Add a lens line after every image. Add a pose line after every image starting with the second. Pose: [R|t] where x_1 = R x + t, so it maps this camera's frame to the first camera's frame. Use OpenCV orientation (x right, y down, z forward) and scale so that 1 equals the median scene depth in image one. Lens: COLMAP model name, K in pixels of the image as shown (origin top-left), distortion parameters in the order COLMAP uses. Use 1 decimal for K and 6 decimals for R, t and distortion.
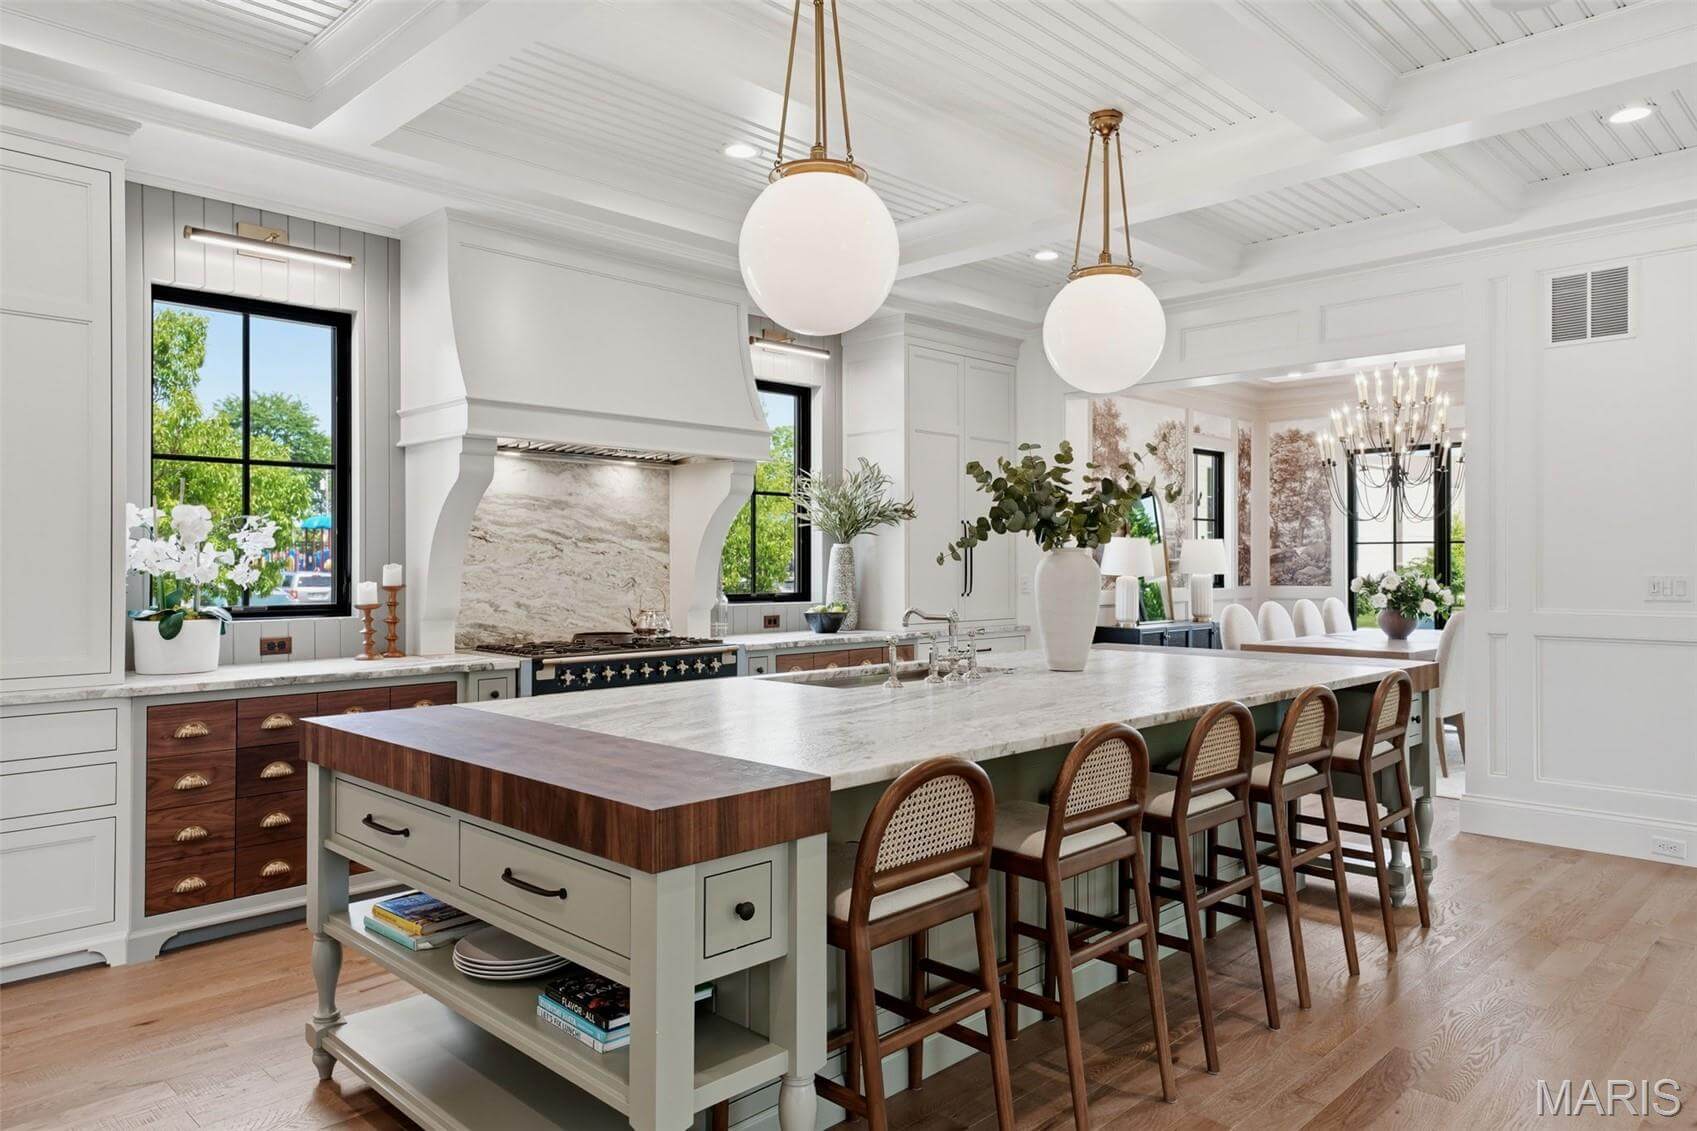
lens RADIAL K [[1106.6, 0, 855.1], [0, 1106.6, 559.0], [0, 0, 1]] dist [0.022754, -0.000126]
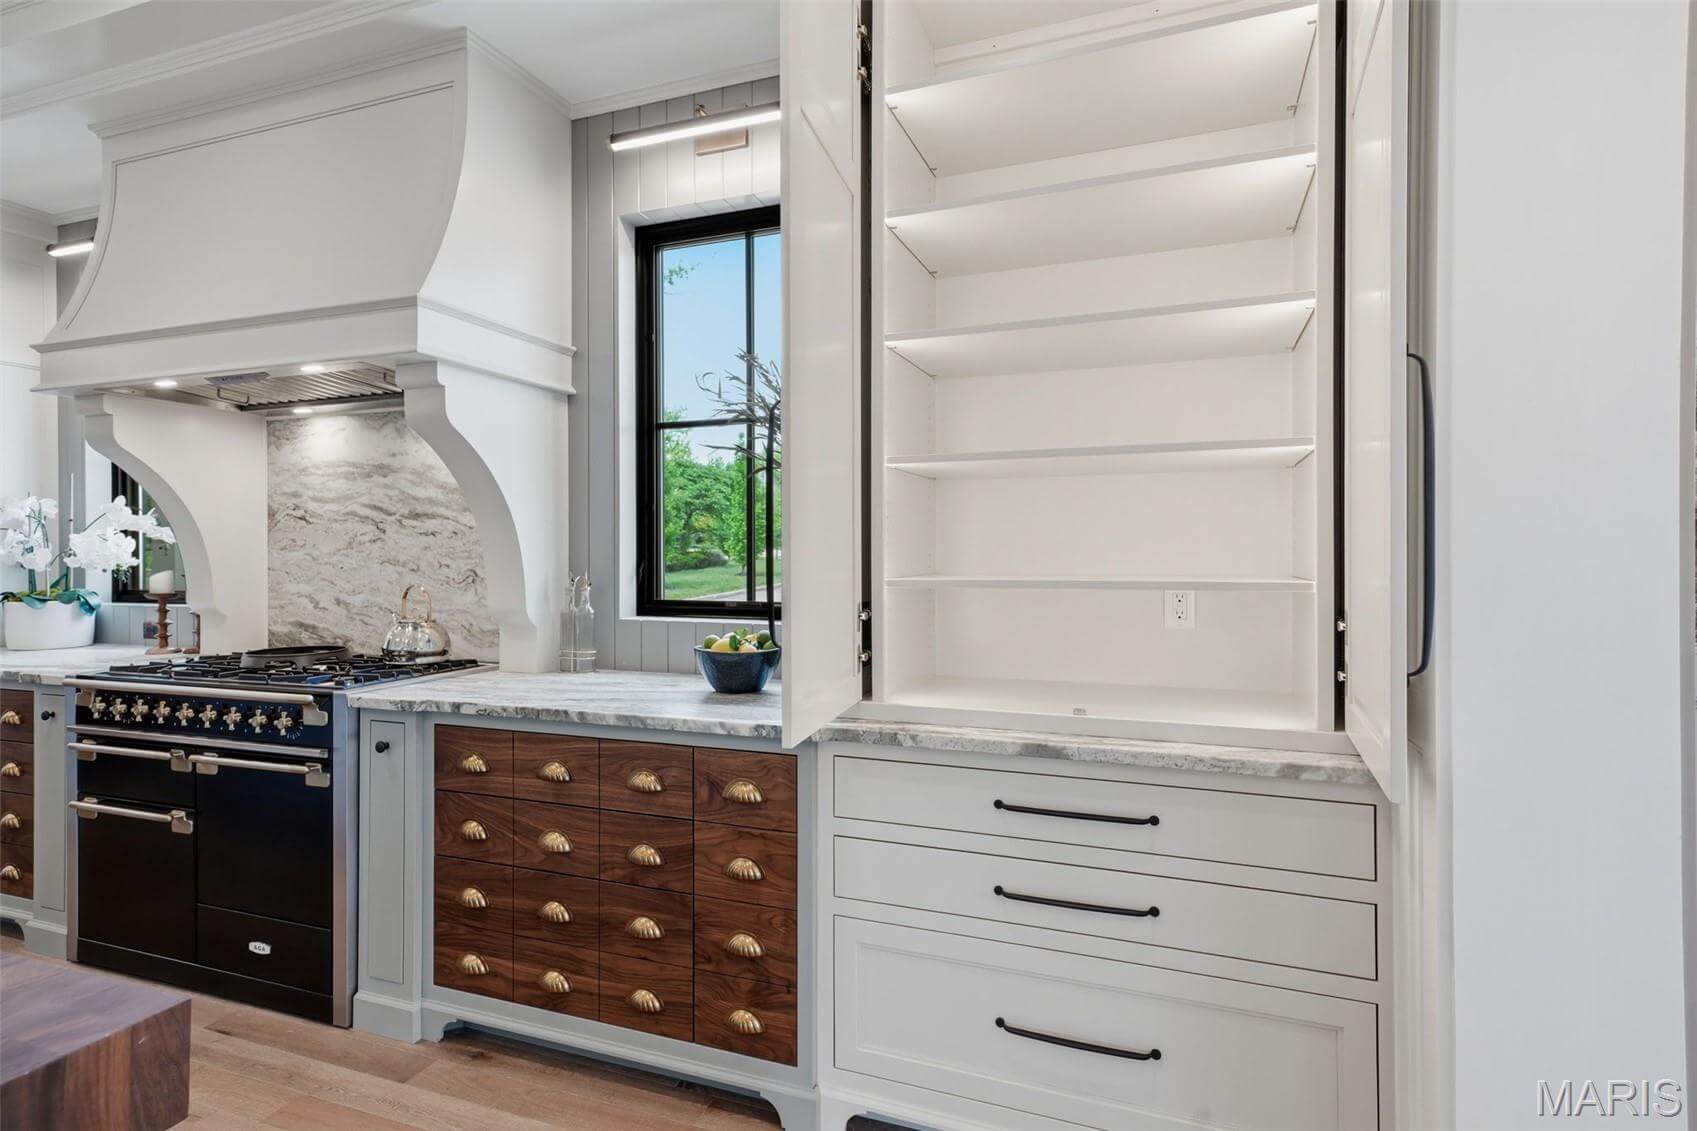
lens RADIAL K [[869.4, 0, 856.5], [0, 869.4, 552.9], [0, 0, 1]] dist [0.001499, -0.000222]
pose [[0.407669, 0.000773, -0.913129, 0.398462], [0.007464, 0.999963, 0.004179, 0.006685], [0.913099, -0.008519, 0.407648, 1.054196]]
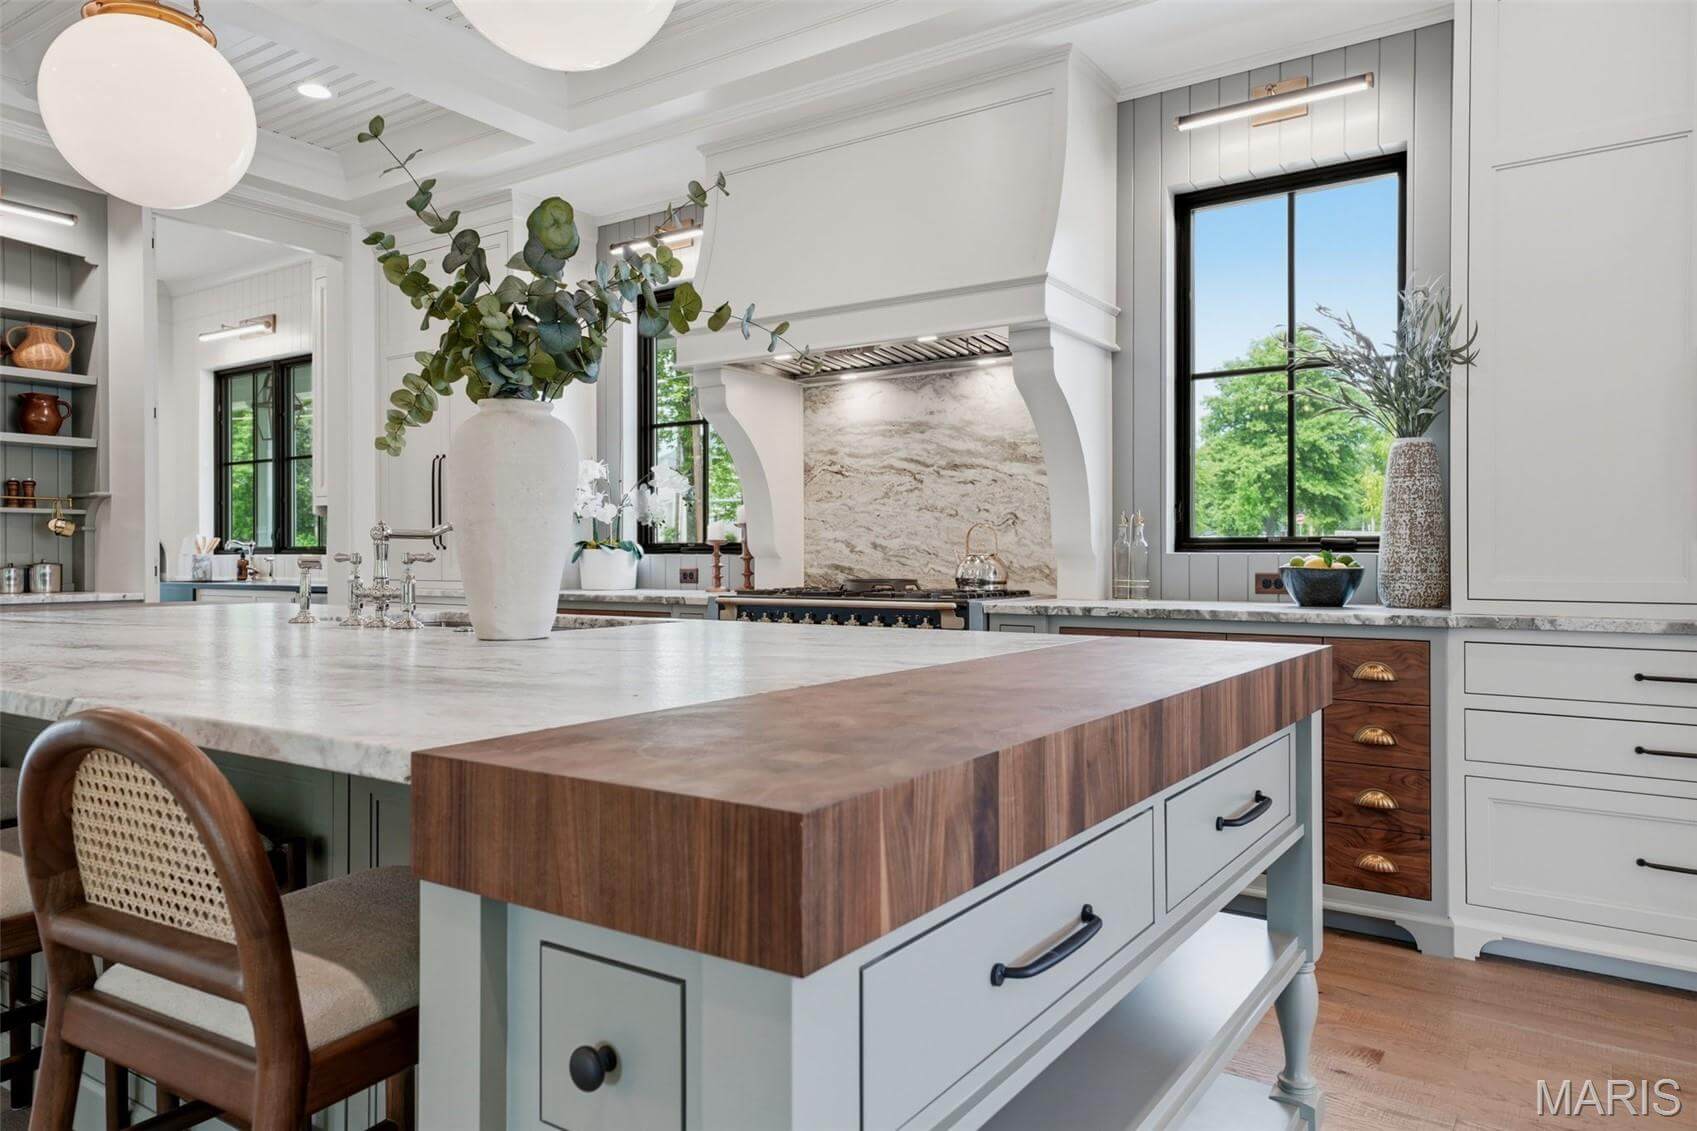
lens RADIAL K [[1106.6, 0, 855.1], [0, 1106.6, 559.0], [0, 0, 1]] dist [0.022754, -0.000126]
pose [[0.178610, 0.004885, -0.983908, 0.548827], [0.007572, 0.999951, 0.006339, 0.045069], [0.983891, -0.008582, 0.178565, 0.803344]]
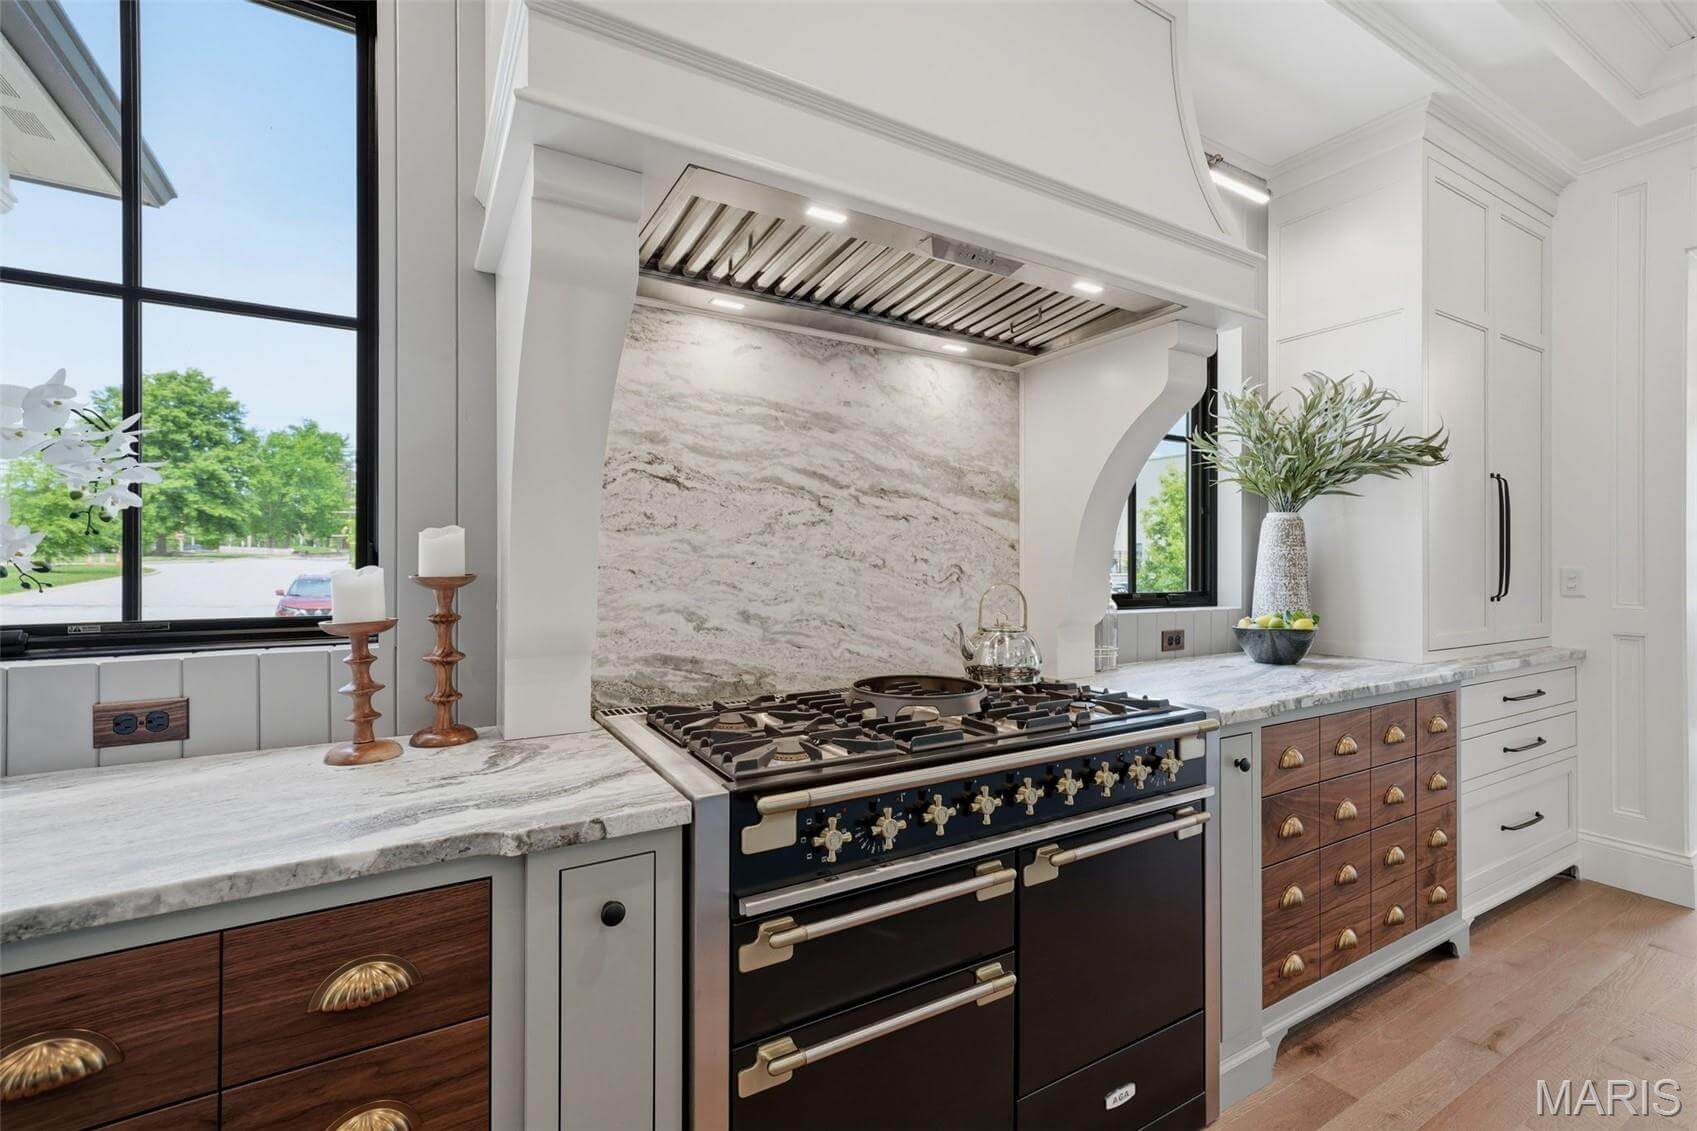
lens RADIAL K [[746.2, 0, 855.7], [0, 746.2, 562.9], [0, 0, 1]] dist [0.000080, -0.000038]
pose [[0.967743, 0.001588, -0.251935, -0.165901], [-0.000795, 0.999994, 0.003250, 0.015584], [0.251939, -0.002945, 0.967739, 0.667649]]
